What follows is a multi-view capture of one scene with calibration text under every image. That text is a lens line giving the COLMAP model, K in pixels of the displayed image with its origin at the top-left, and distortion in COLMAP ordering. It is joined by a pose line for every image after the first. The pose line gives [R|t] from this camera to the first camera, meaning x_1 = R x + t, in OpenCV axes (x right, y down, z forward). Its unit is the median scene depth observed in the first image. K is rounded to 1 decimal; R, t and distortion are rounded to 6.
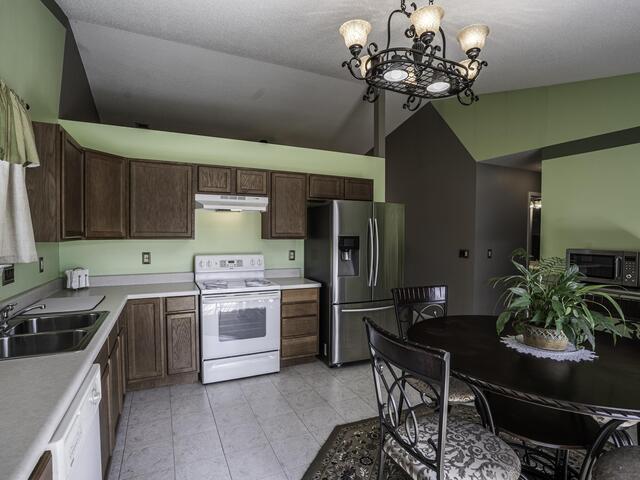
lens RADIAL K [[335.6, 0, 320.0], [0, 335.6, 243.2], [0, 0, 1]] dist [-0.054682, 0.018519]
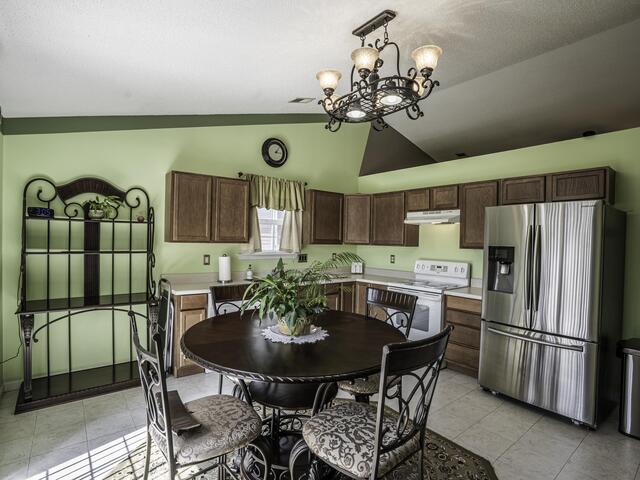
lens RADIAL K [[335.6, 0, 320.6], [0, 335.6, 243.0], [0, 0, 1]] dist [-0.054682, 0.018519]
pose [[0.233190, 0.006166, -0.972412, 0.826484], [-0.050509, 0.998707, -0.005780, -0.000714], [0.971118, 0.050464, 0.233200, 0.345731]]
